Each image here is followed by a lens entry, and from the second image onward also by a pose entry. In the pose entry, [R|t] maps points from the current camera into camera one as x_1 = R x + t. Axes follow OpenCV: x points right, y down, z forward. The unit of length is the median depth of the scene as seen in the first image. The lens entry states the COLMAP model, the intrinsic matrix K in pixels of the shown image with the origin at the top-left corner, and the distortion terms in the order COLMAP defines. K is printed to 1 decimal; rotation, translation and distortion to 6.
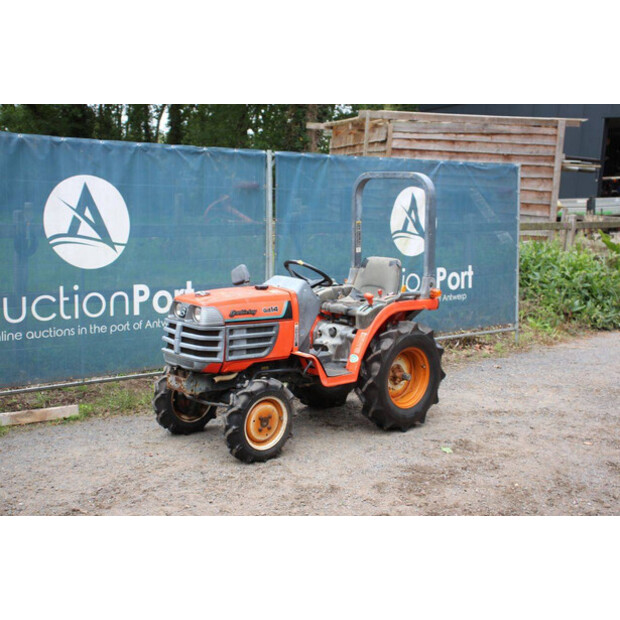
lens RADIAL K [[862.2, 0, 297.8], [0, 862.2, 311.9], [0, 0, 1]] dist [0.034557, 0.000000]
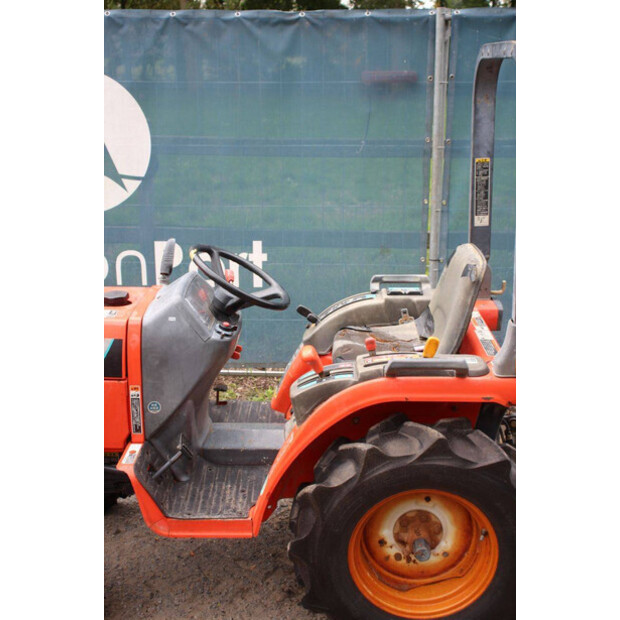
lens RADIAL K [[780.3, 0, 311.0], [0, 780.3, 309.1], [0, 0, 1]] dist [0.033273, 0.000000]
pose [[0.740573, 0.174171, -0.649012, 0.320434], [-0.073534, 0.981031, 0.179365, -0.106291], [0.667941, -0.085108, 0.739332, 0.711176]]
